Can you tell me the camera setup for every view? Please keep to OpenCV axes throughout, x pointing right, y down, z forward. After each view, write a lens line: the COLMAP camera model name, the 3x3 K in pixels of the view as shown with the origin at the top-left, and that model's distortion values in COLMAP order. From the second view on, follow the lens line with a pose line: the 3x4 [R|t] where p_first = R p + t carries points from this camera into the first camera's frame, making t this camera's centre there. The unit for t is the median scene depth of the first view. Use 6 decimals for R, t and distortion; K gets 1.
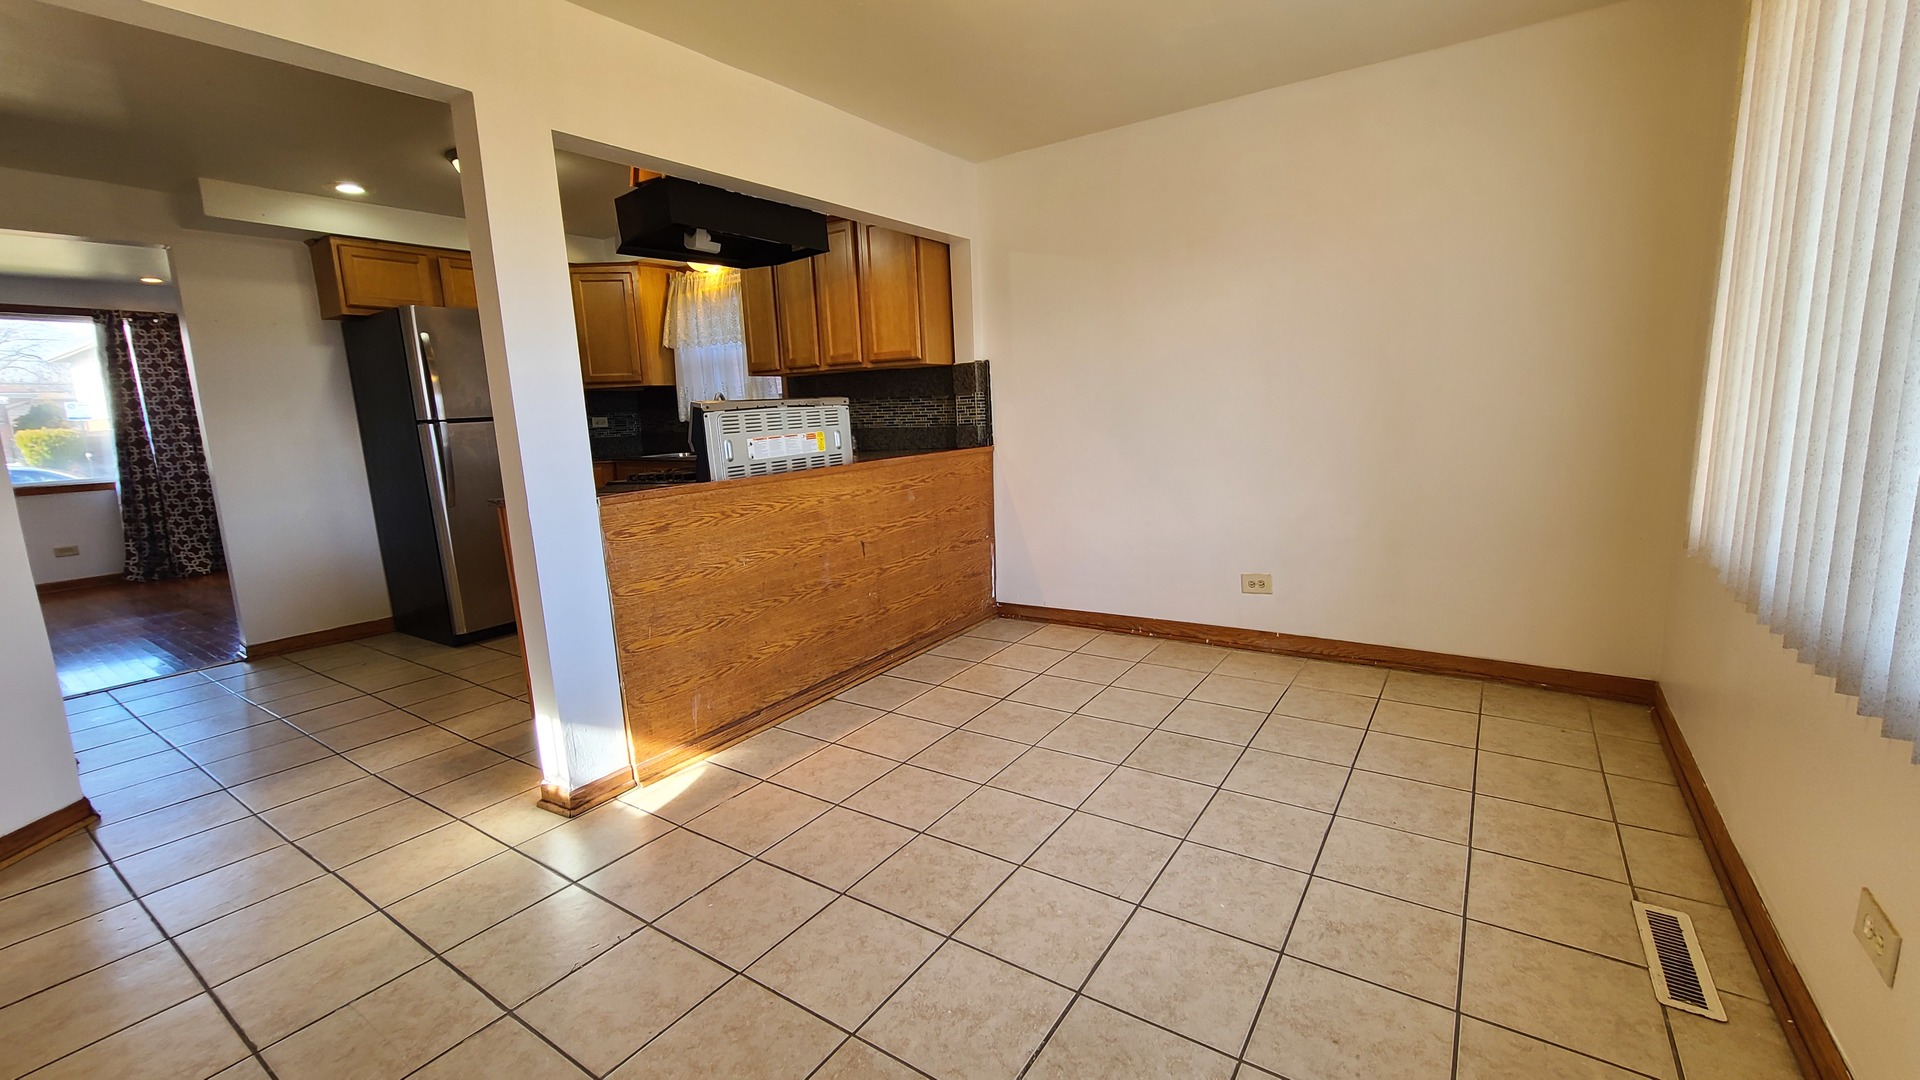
lens RADIAL K [[786.8, 0, 967.3], [0, 786.8, 534.5], [0, 0, 1]] dist [-0.002397, 0.000396]
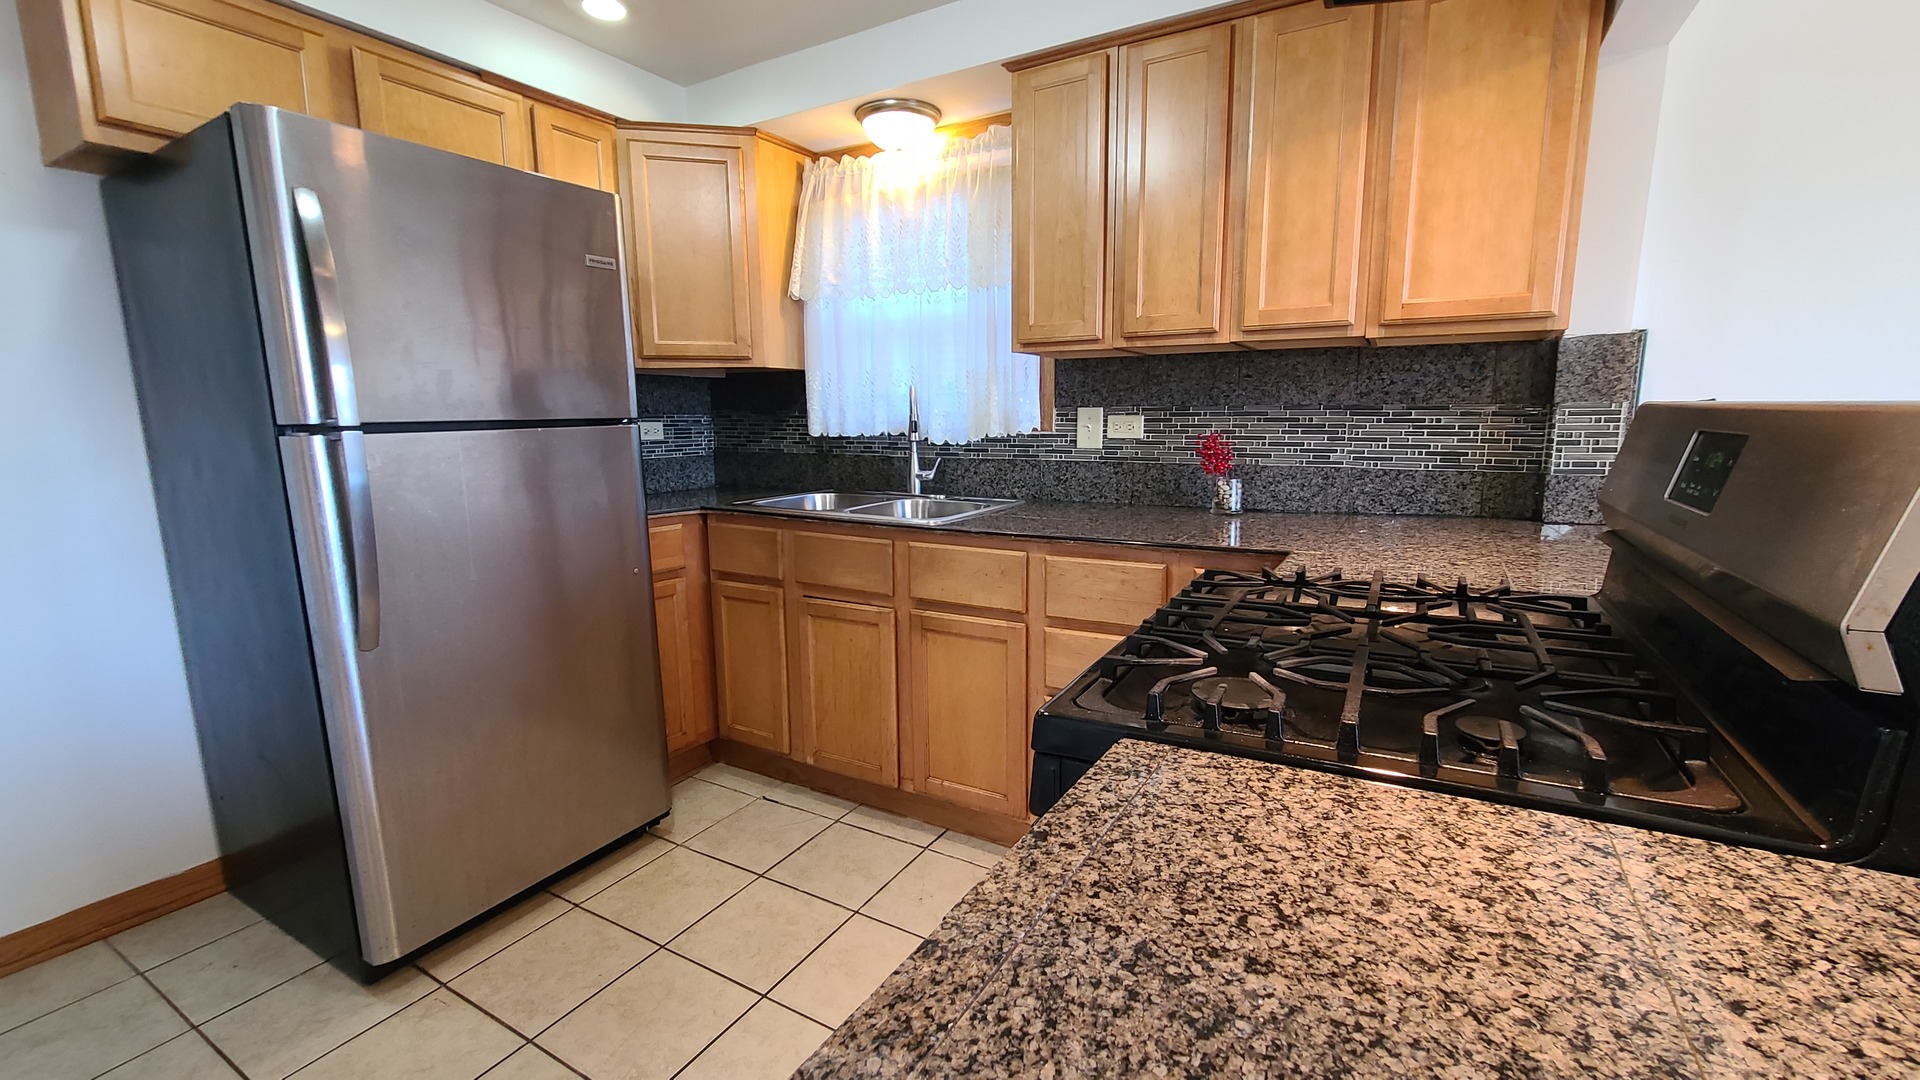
lens RADIAL K [[786.8, 0, 971.3], [0, 786.8, 539.1], [0, 0, 1]] dist [-0.002397, 0.000396]
pose [[0.996725, 0.021849, 0.077853, -0.400082], [-0.021361, 0.999747, -0.007097, -0.094566], [-0.077988, 0.005410, 0.996940, 0.602737]]
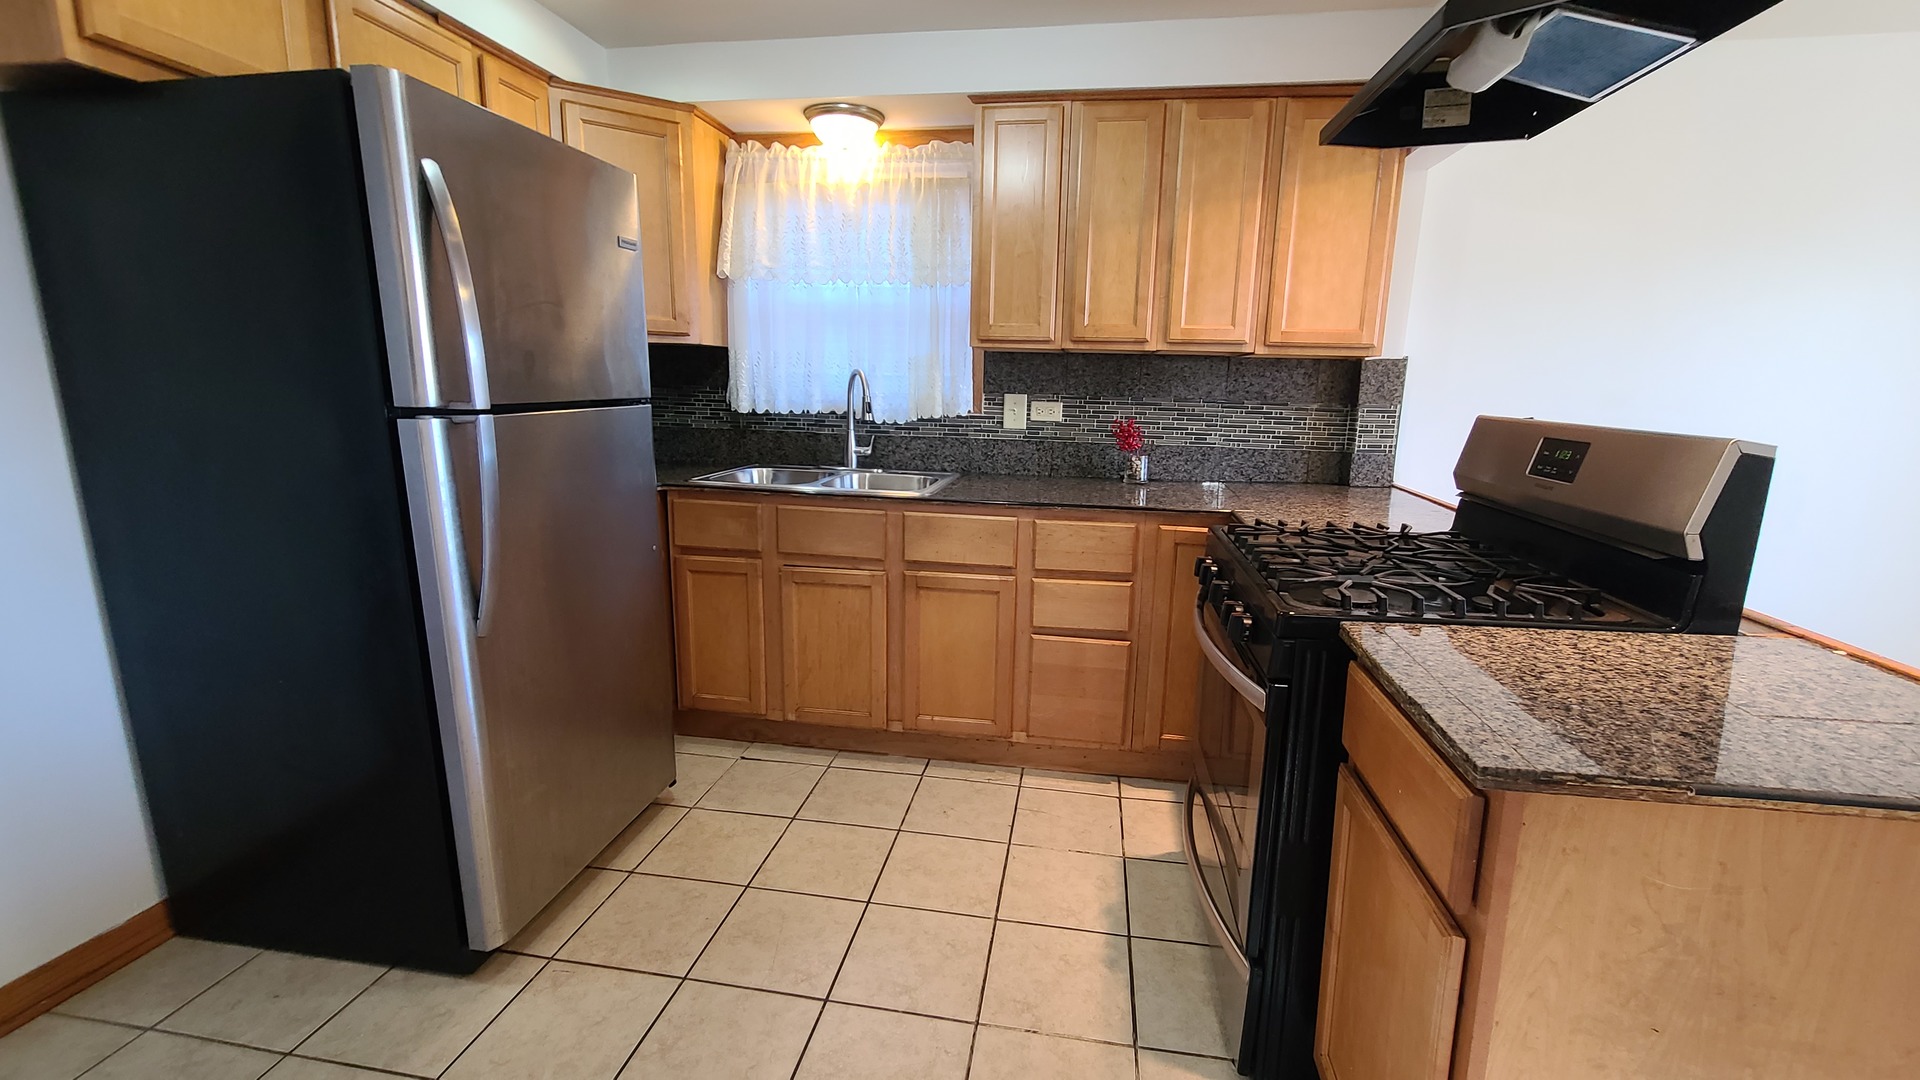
lens RADIAL K [[786.8, 0, 969.4], [0, 786.8, 536.1], [0, 0, 1]] dist [-0.002397, 0.000396]
pose [[0.905136, -0.019493, 0.424676, -0.618953], [0.007962, 0.999550, 0.028908, -0.094032], [-0.425048, -0.022785, 0.904884, 0.564417]]
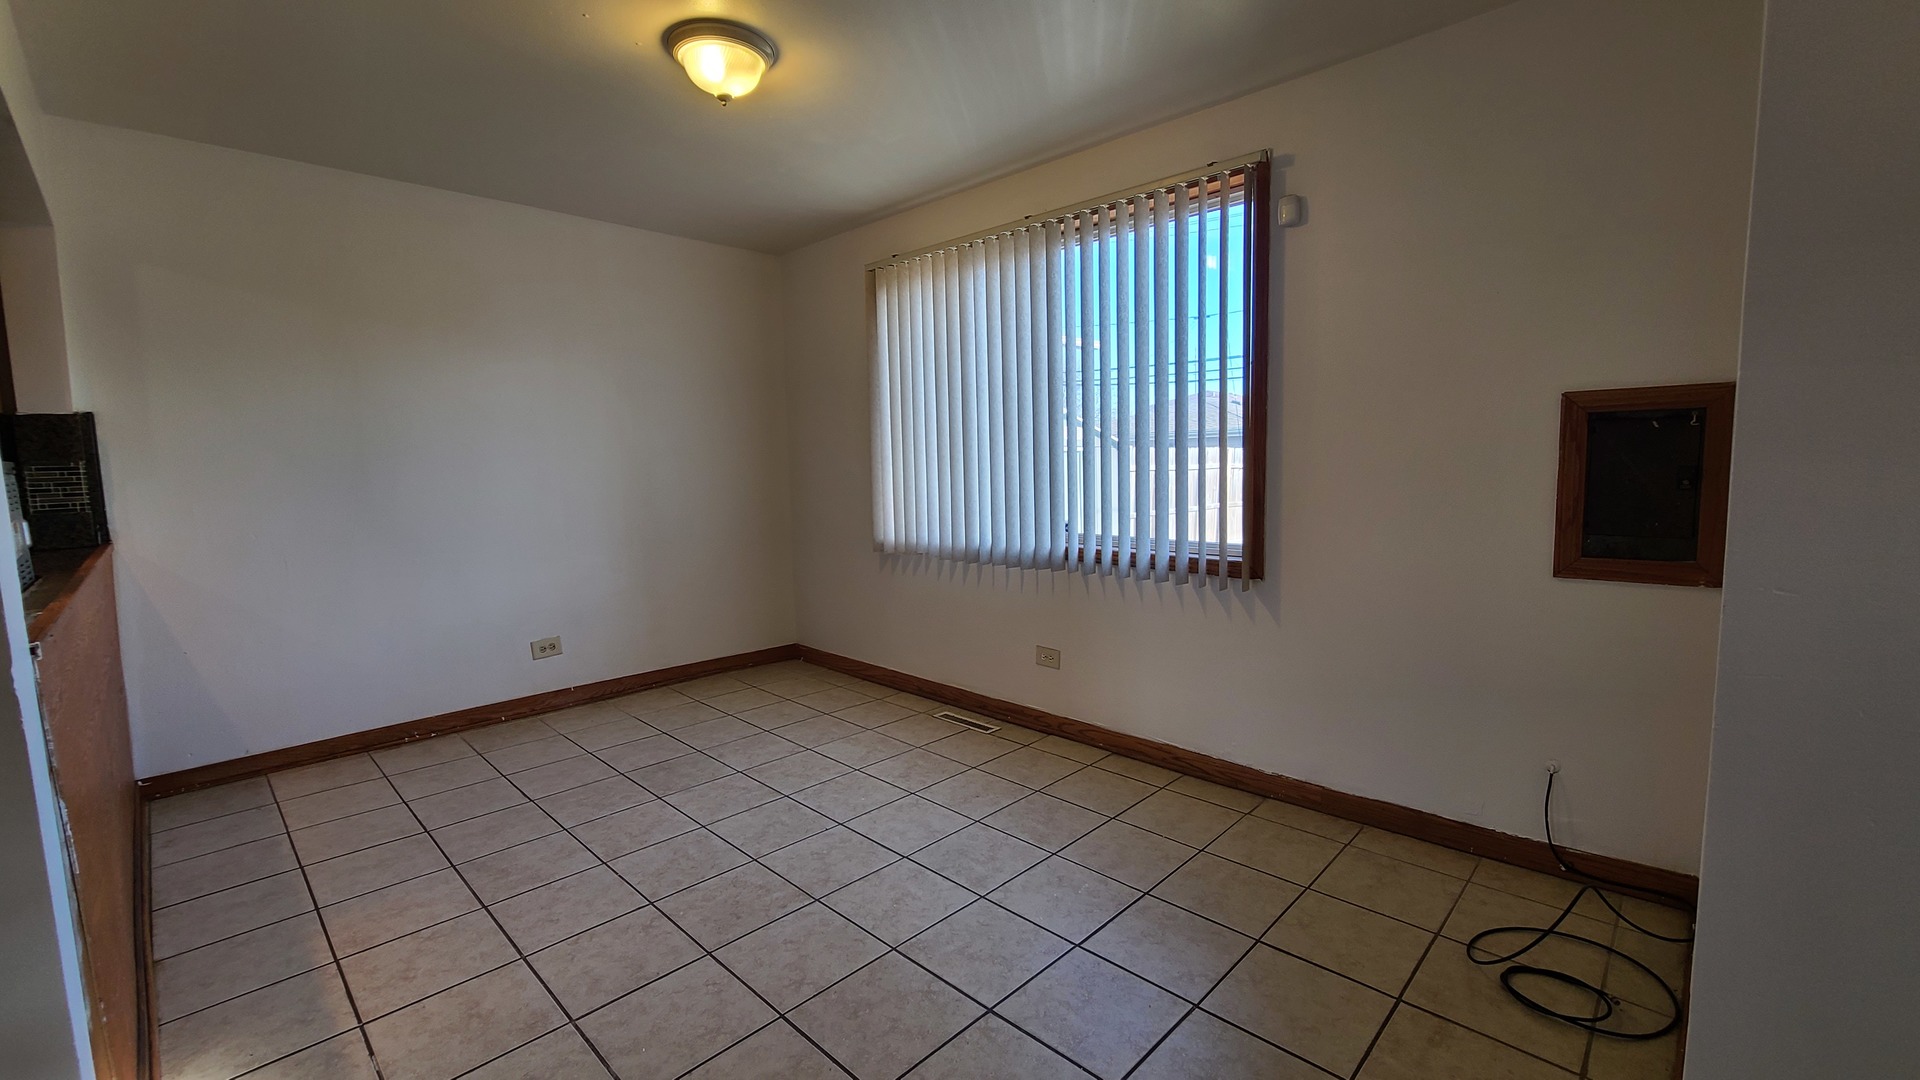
lens RADIAL K [[786.8, 0, 968.2], [0, 786.8, 538.2], [0, 0, 1]] dist [-0.002397, 0.000396]
pose [[0.176941, -0.058308, 0.982493, -0.499660], [0.166215, 0.985676, 0.028563, -0.017118], [-0.970085, 0.158251, 0.184098, 0.197287]]
